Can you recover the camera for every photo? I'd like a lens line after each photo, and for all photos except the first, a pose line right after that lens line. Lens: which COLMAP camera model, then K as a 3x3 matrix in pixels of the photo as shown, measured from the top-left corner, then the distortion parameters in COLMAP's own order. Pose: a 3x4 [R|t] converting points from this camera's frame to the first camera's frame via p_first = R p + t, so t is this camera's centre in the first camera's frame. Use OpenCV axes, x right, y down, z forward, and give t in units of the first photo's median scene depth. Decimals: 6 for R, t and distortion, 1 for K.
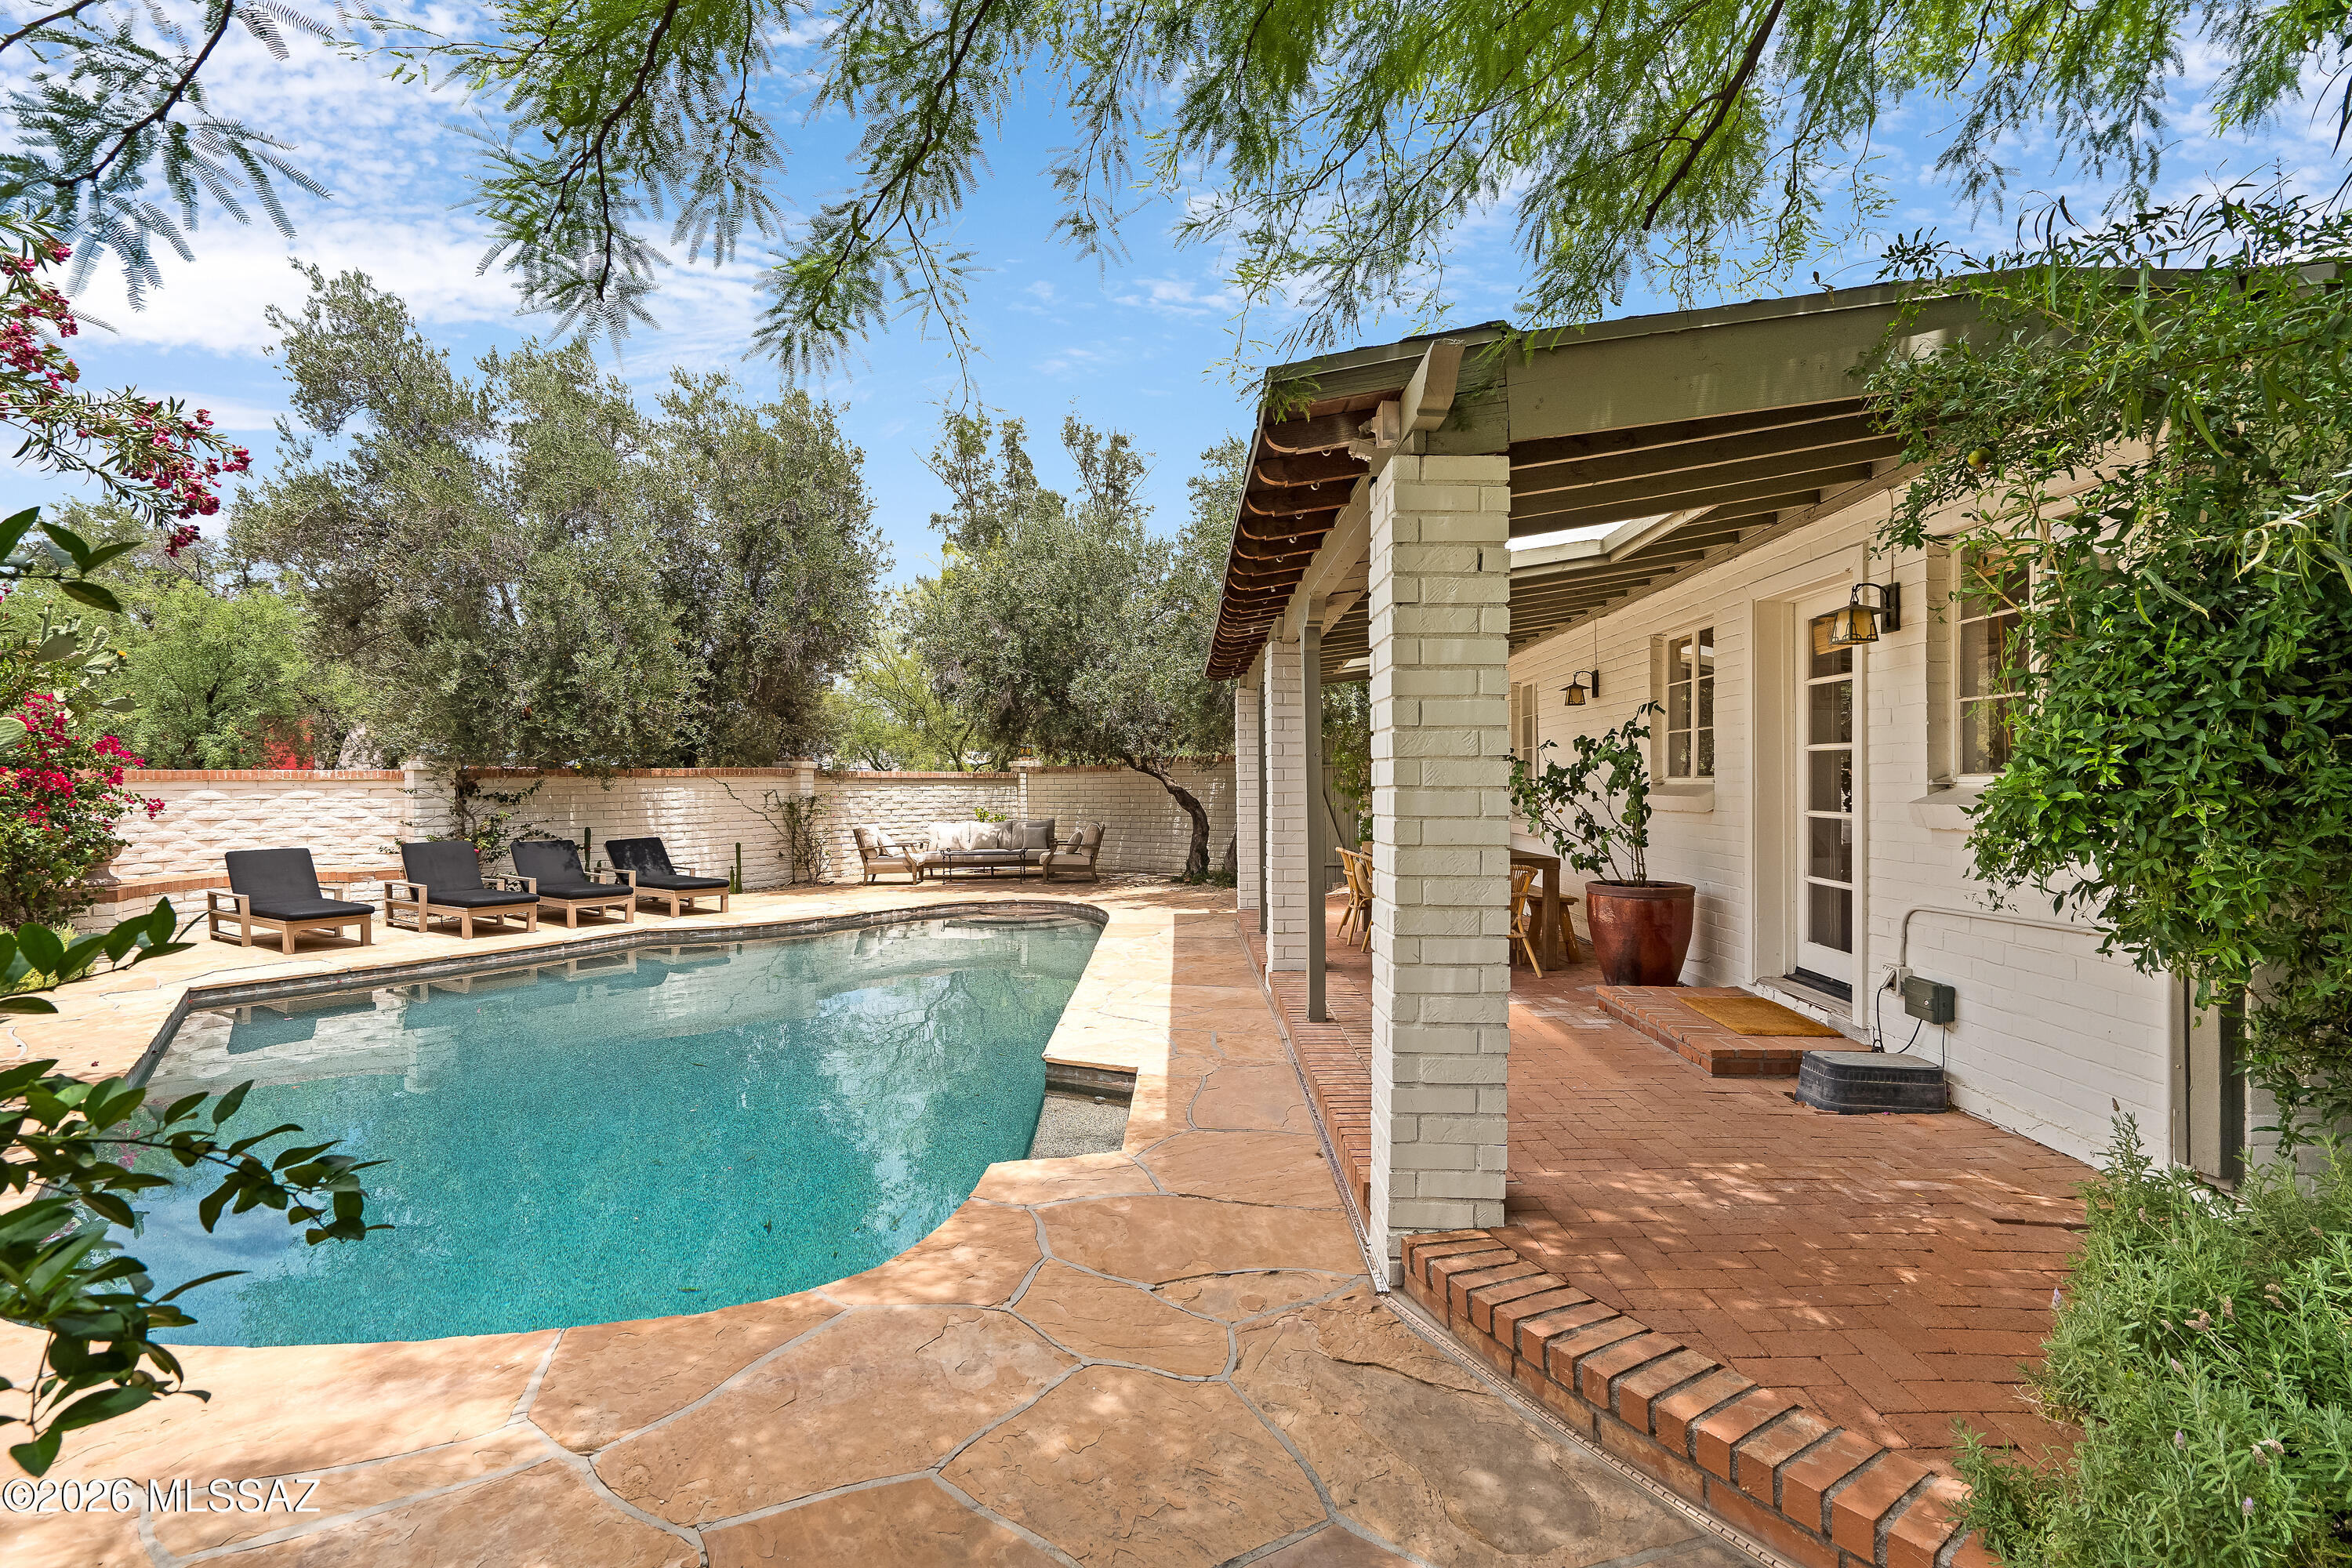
lens RADIAL K [[1084.3, 0, 1176.9], [0, 1084.3, 782.0], [0, 0, 1]] dist [0.000795, 0.000480]
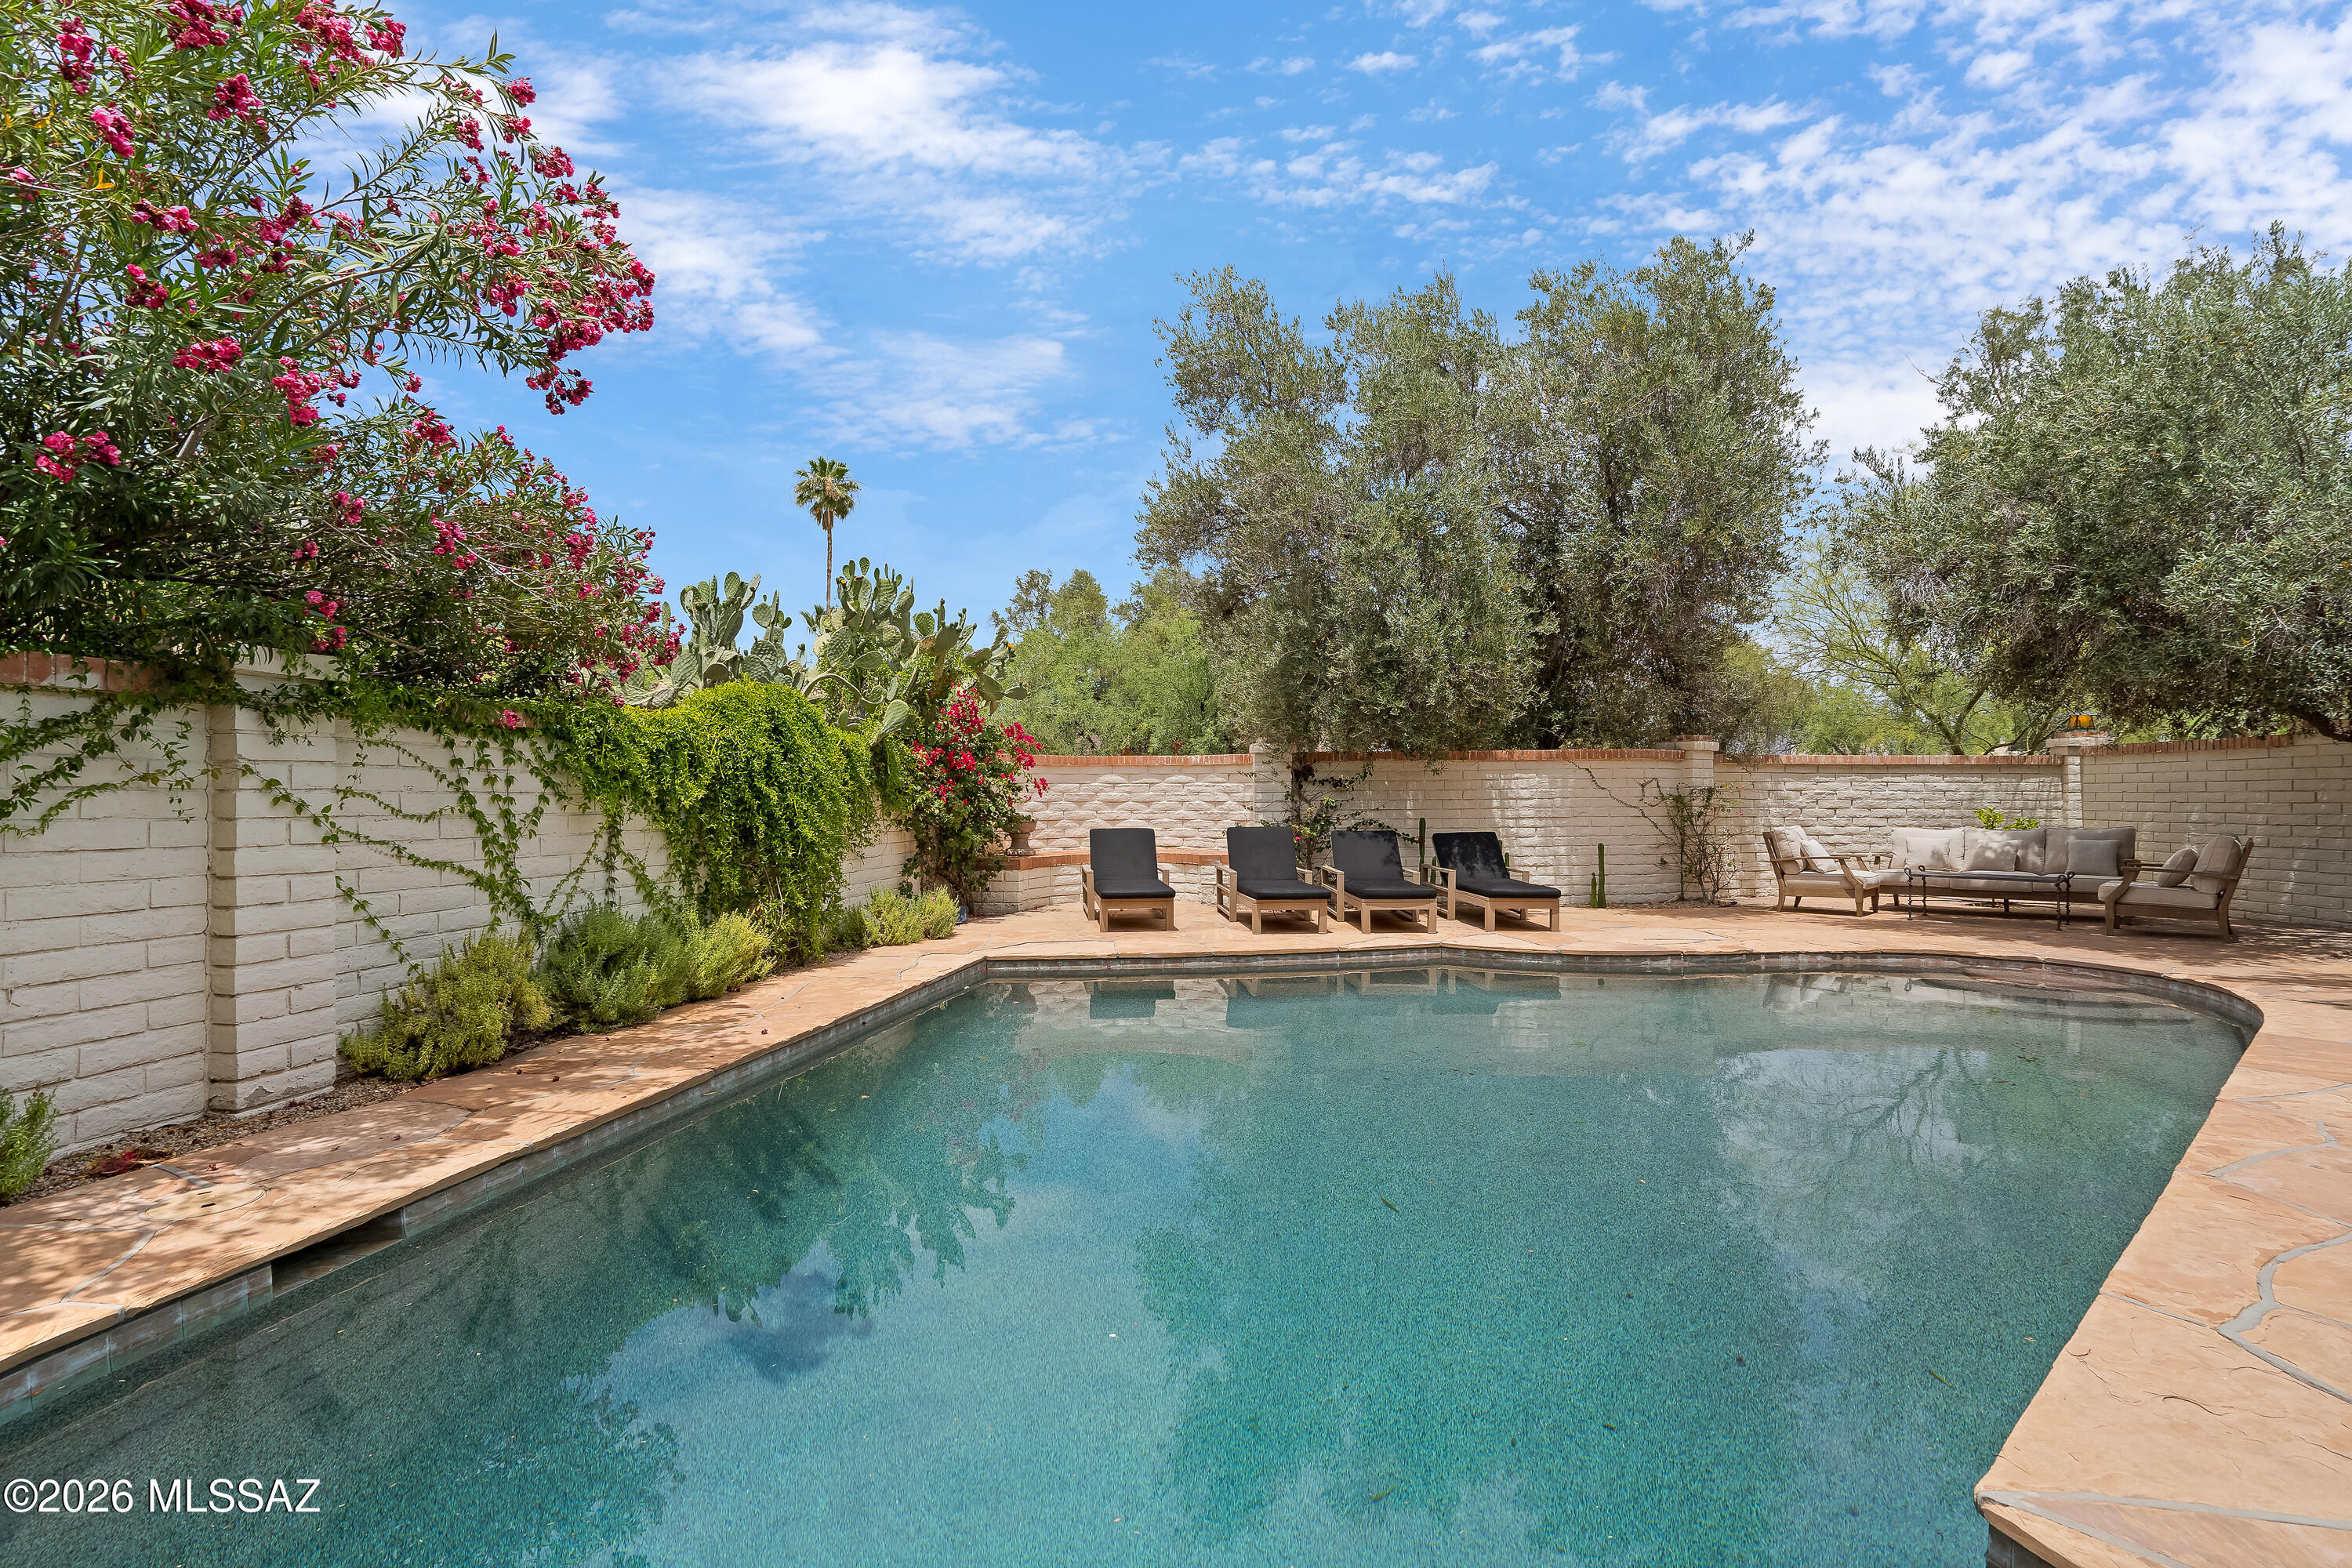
lens RADIAL K [[1084.3, 0, 1187.1], [0, 1084.3, 795.0], [0, 0, 1]] dist [0.000795, 0.000480]
pose [[0.666308, 0.004938, -0.745661, -0.018393], [-0.002601, 0.999987, 0.004298, 0.018868], [0.745672, -0.000924, 0.666312, 0.261233]]
